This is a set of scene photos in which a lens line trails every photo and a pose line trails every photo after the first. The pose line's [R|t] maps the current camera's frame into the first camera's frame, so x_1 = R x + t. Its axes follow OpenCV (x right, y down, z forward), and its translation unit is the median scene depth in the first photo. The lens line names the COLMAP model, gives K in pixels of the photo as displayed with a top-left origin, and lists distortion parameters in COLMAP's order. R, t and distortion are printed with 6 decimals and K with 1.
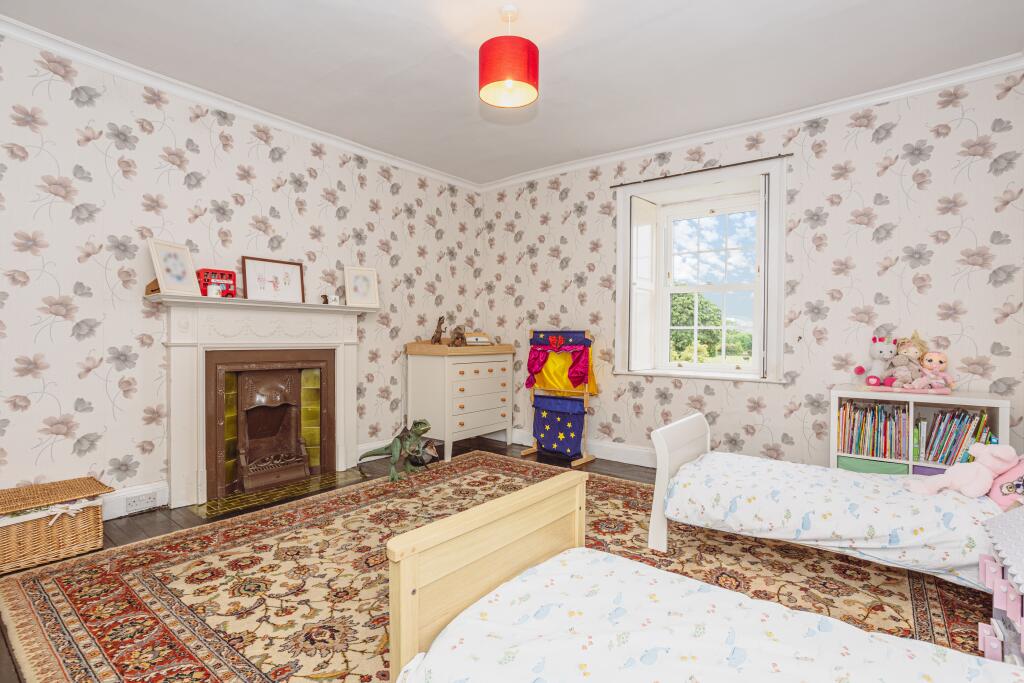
lens RADIAL K [[492.9, 0, 514.7], [0, 492.9, 342.5], [0, 0, 1]] dist [-0.051794, 0.031487]
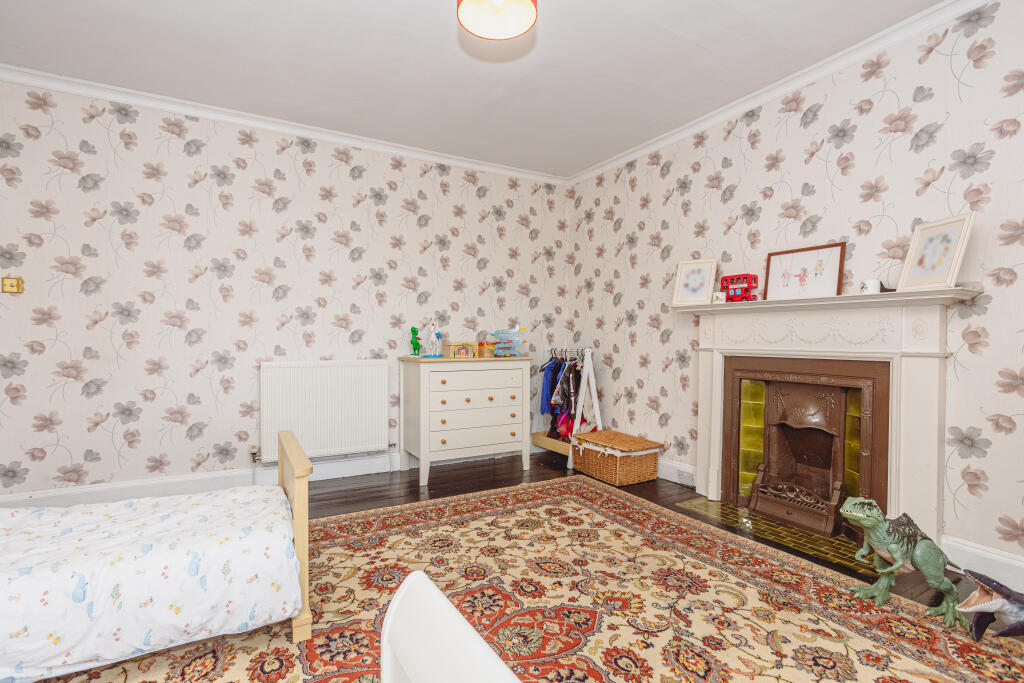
lens RADIAL K [[492.9, 0, 514.7], [0, 492.9, 342.5], [0, 0, 1]] dist [-0.051794, 0.031487]
pose [[-0.370882, -0.007135, -0.928653, 0.573704], [-0.021379, 0.999771, 0.000857, -0.003077], [0.928434, 0.020171, -0.370950, 1.124302]]
